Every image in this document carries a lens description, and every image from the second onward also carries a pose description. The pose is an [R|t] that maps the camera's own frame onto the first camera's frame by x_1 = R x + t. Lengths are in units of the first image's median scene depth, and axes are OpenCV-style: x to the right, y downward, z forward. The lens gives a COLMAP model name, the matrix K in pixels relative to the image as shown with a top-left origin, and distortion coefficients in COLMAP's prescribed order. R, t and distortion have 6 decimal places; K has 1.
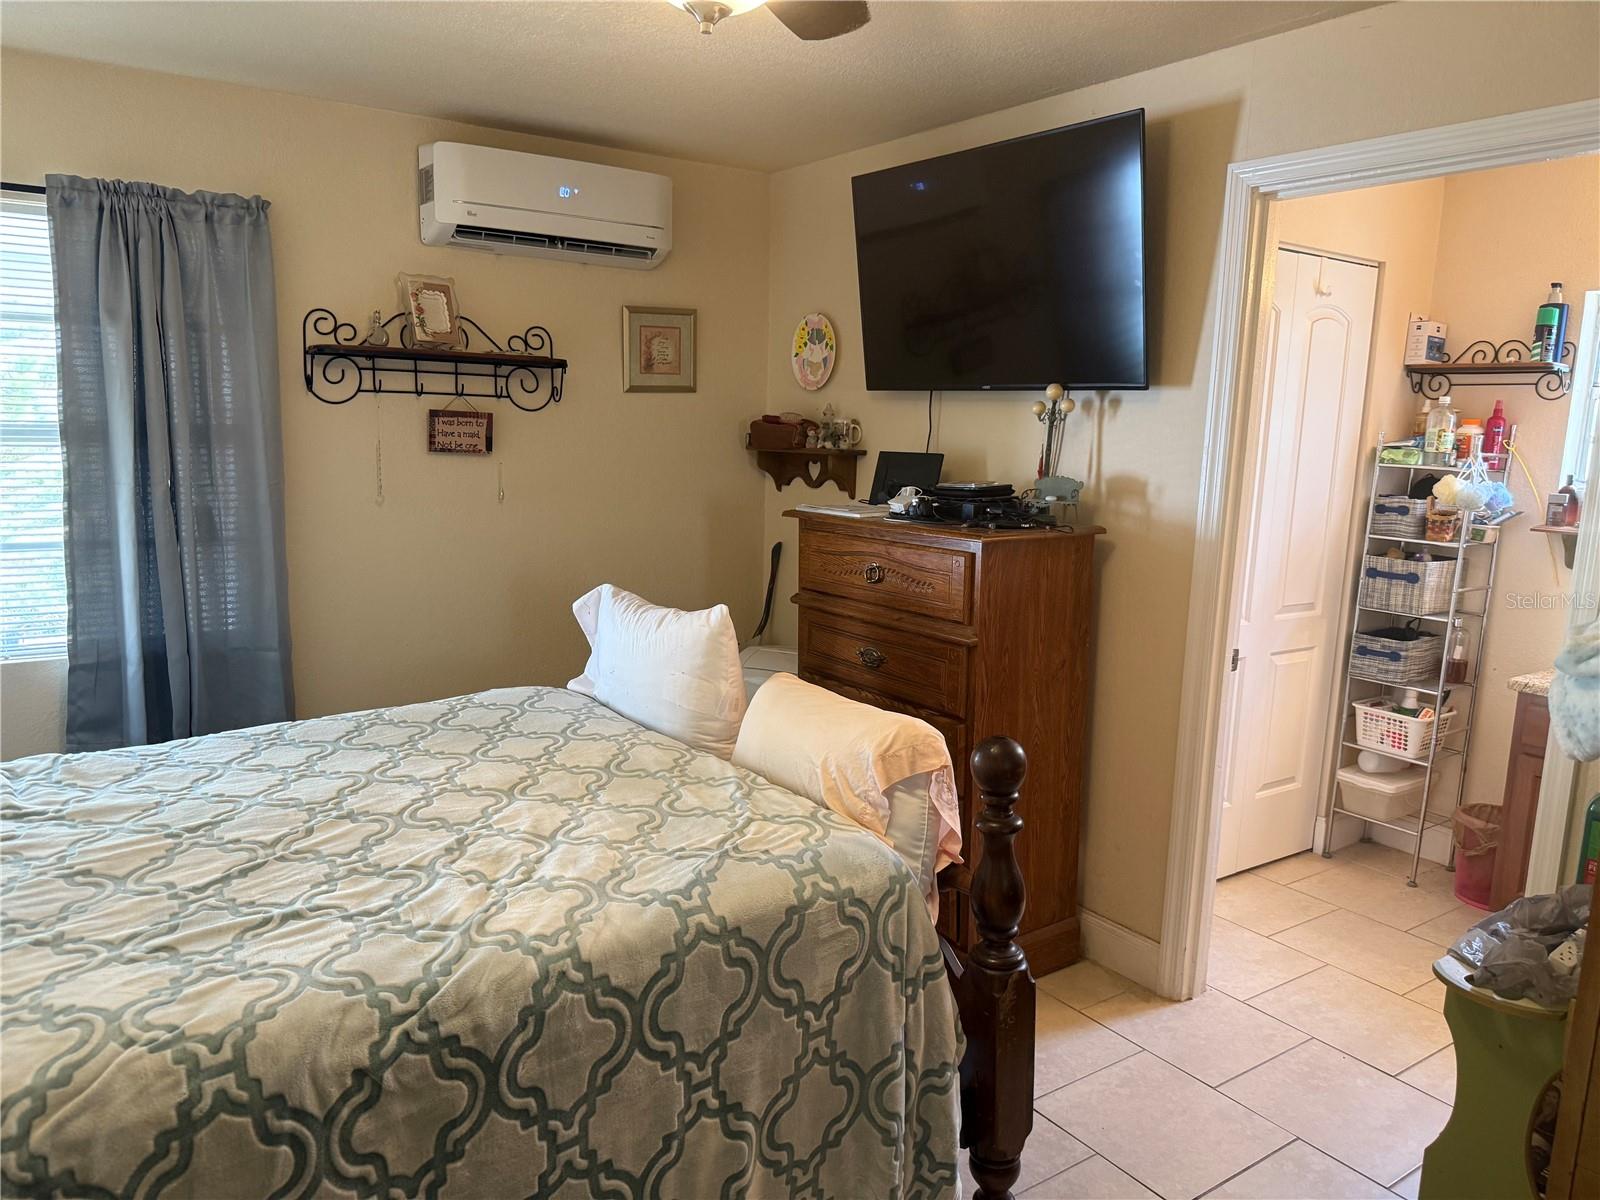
lens RADIAL K [[1135.6, 0, 807.3], [0, 1135.6, 607.1], [0, 0, 1]] dist [0.033016, -0.049483]
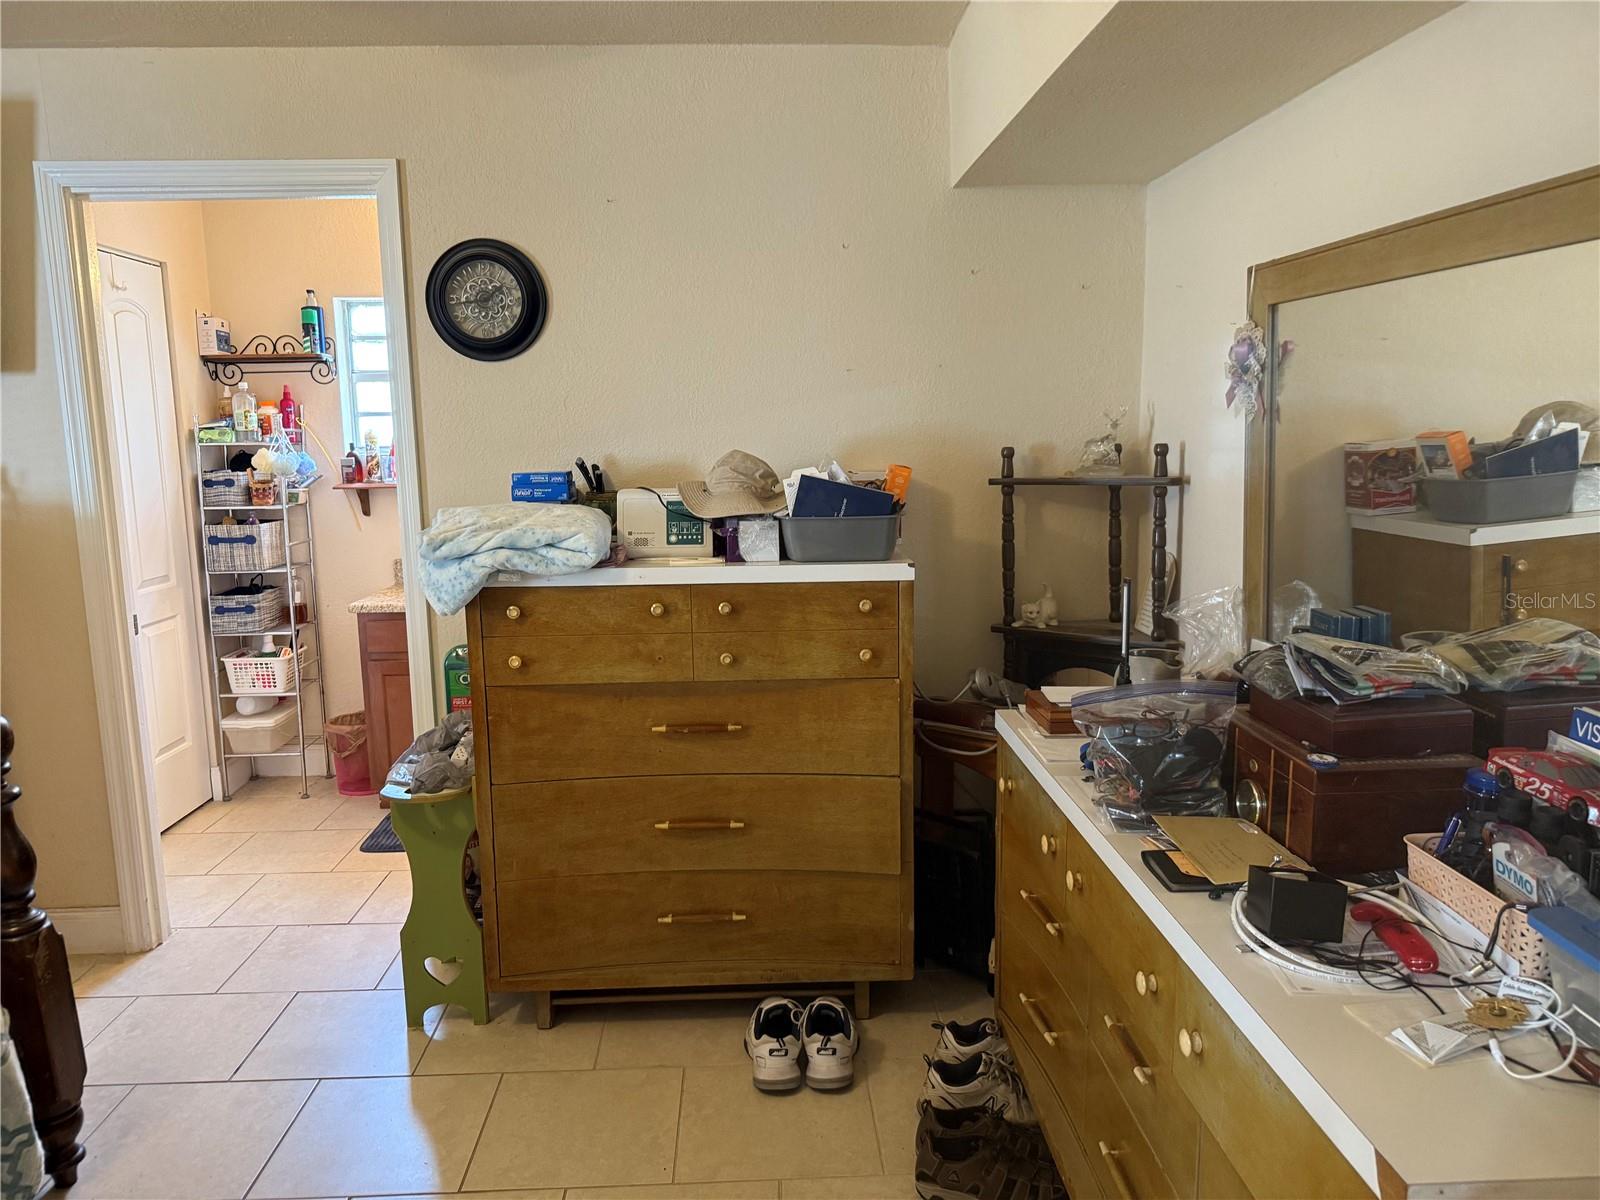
lens RADIAL K [[1135.6, 0, 801.4], [0, 1135.6, 602.9], [0, 0, 1]] dist [0.033016, -0.049483]
pose [[0.535007, -0.170855, 0.827391, -0.138145], [0.171502, 0.980910, 0.091660, 0.027166], [-0.827257, 0.092861, 0.554096, -0.096010]]
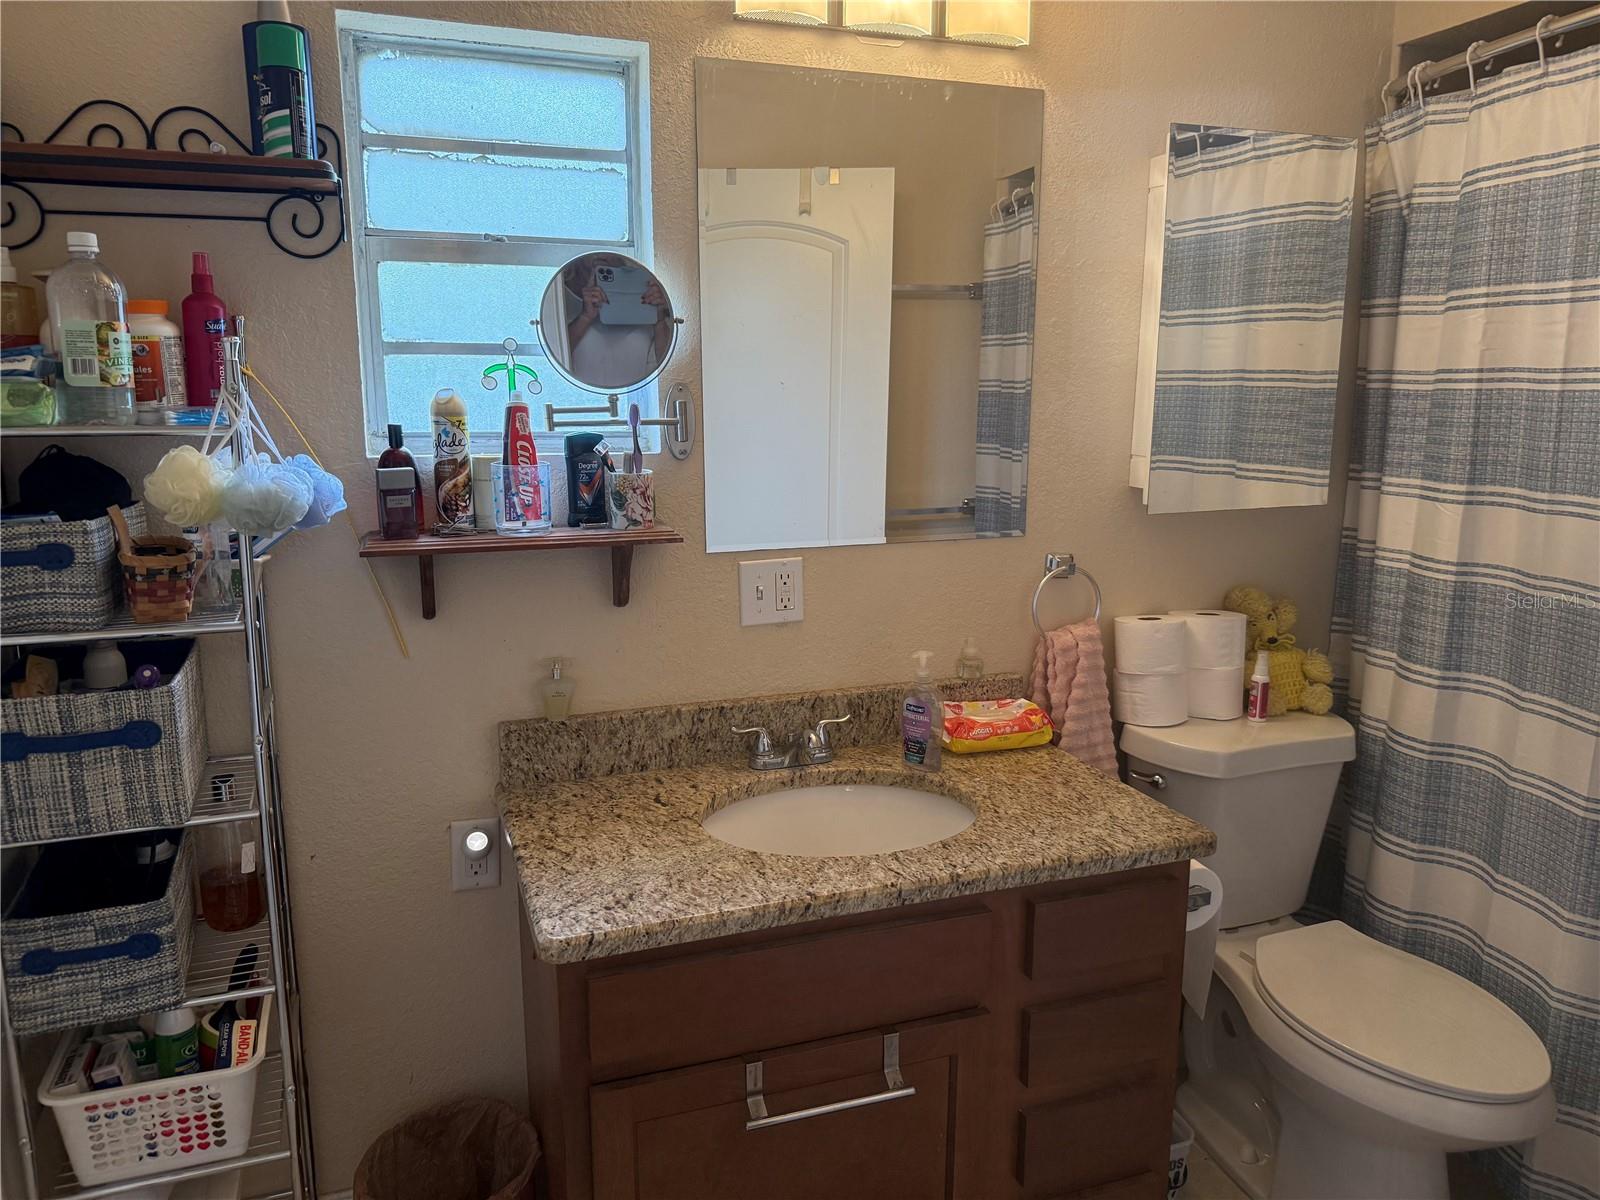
lens RADIAL K [[1135.6, 0, 849.2], [0, 1135.6, 608.1], [0, 0, 1]] dist [0.033016, -0.049483]
pose [[0.238313, -0.218358, 0.946323, 0.245354], [0.155576, 0.970397, 0.184734, -0.096565], [-0.958647, 0.103200, 0.265229, 0.677813]]
